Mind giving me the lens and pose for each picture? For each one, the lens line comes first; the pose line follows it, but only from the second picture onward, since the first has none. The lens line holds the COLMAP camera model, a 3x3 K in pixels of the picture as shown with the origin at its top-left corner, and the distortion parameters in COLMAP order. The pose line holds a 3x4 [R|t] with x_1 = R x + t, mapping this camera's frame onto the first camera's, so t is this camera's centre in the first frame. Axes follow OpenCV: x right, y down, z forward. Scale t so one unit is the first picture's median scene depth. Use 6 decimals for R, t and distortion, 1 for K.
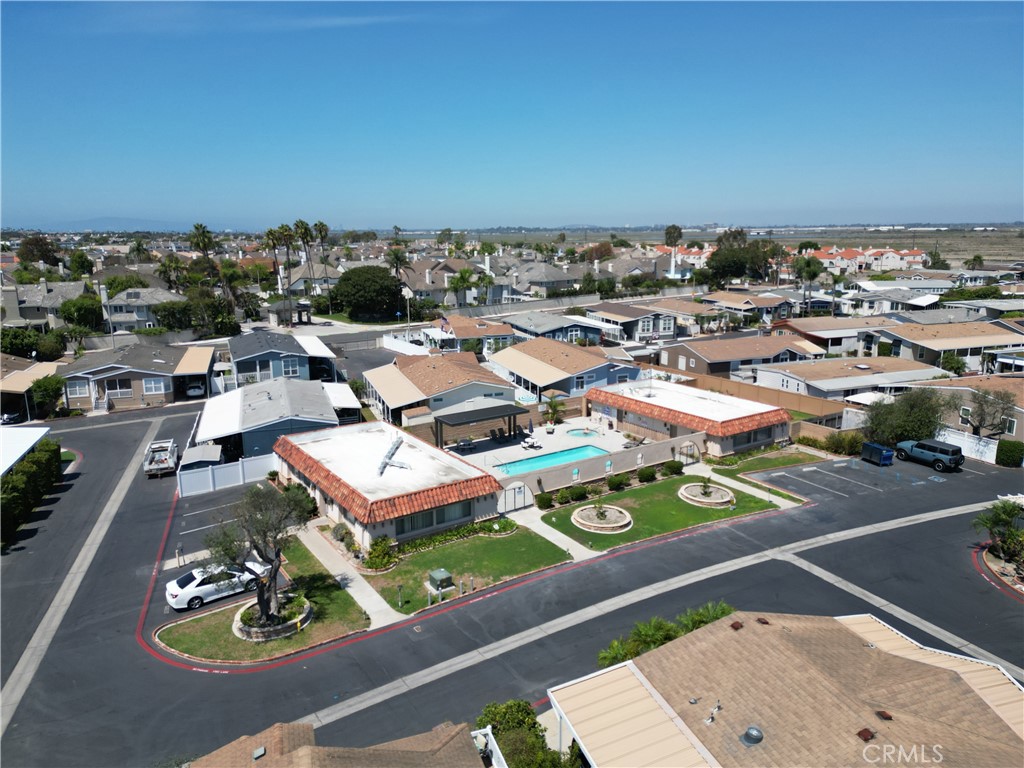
lens RADIAL K [[702.3, 0, 510.2], [0, 702.3, 382.1], [0, 0, 1]] dist [0.063248, -0.039892]
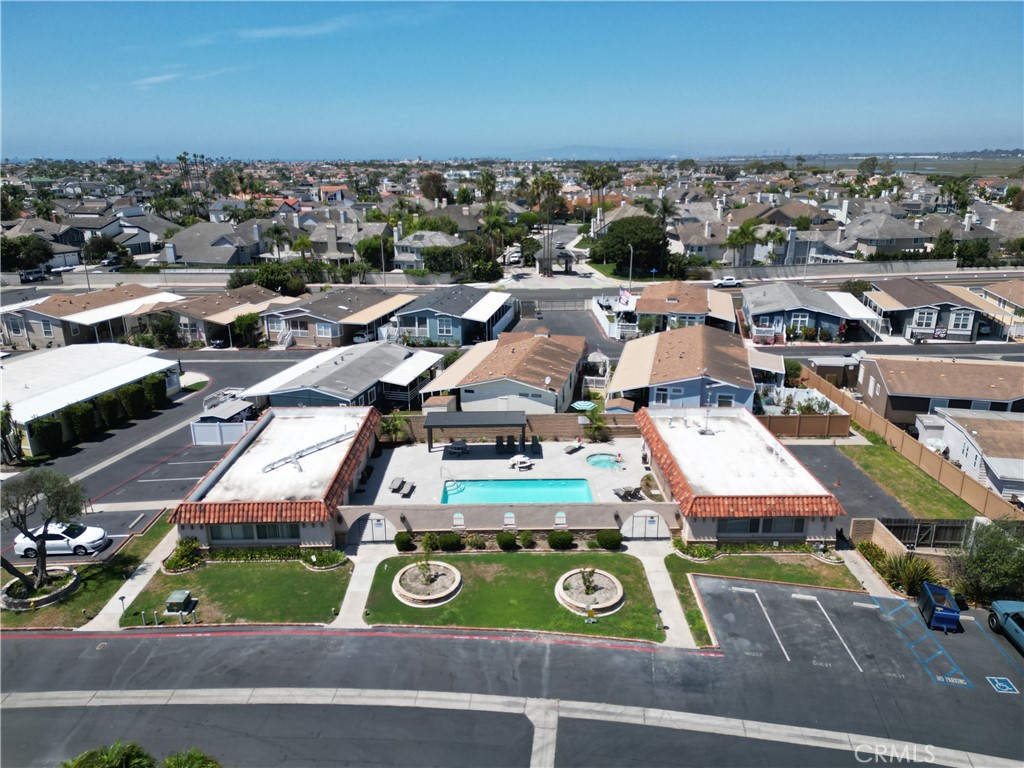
lens RADIAL K [[702.3, 0, 513.6], [0, 702.3, 386.7], [0, 0, 1]] dist [0.063248, -0.039892]
pose [[0.839392, 0.169719, -0.516349, 0.415554], [-0.115772, 0.984026, 0.135238, -0.110600], [0.531053, -0.053739, 0.845633, 0.238444]]
